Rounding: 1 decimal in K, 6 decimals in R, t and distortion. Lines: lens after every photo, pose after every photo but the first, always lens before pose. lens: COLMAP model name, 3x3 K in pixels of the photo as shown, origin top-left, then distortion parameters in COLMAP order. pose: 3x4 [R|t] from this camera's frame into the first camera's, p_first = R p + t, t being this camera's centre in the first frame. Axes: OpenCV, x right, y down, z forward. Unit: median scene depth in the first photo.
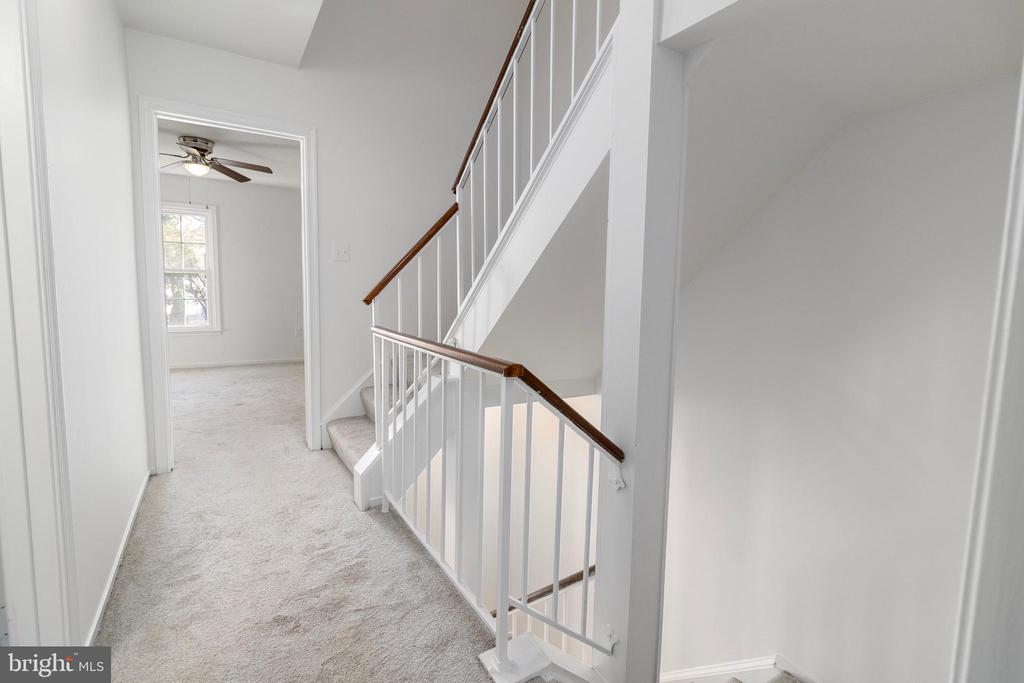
lens RADIAL K [[479.0, 0, 516.9], [0, 479.0, 328.6], [0, 0, 1]] dist [0.001045, 0.000032]
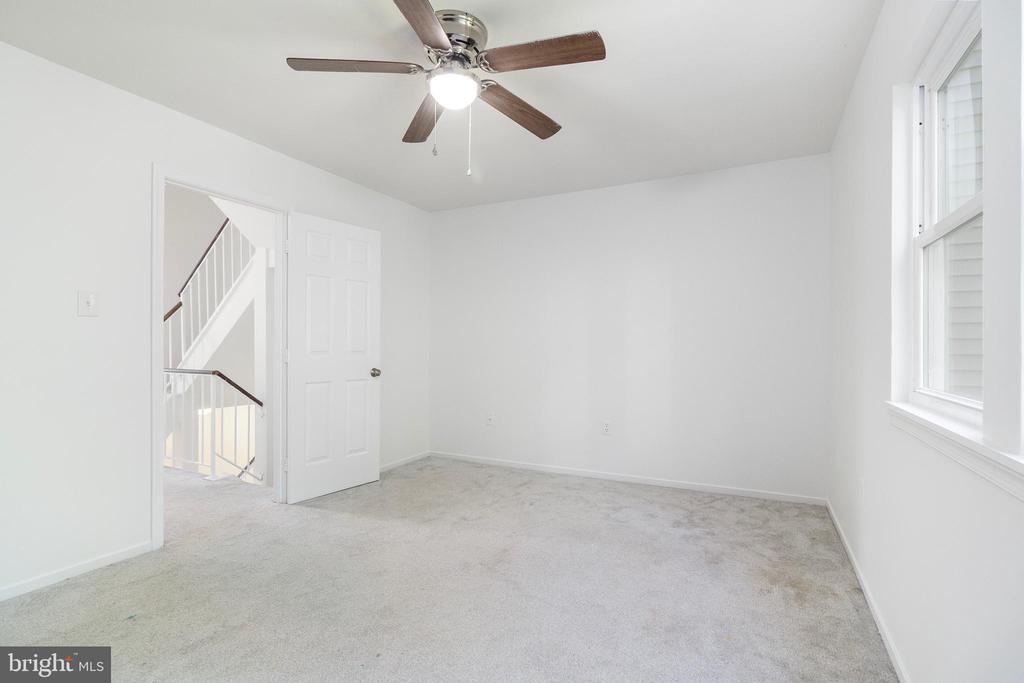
lens RADIAL K [[479.0, 0, 516.9], [0, 479.0, 328.6], [0, 0, 1]] dist [0.001045, 0.000032]
pose [[0.855578, -0.018426, 0.517346, 0.033292], [0.066593, 0.994981, -0.074693, 0.084840], [-0.513373, 0.098358, 0.852510, -1.433530]]
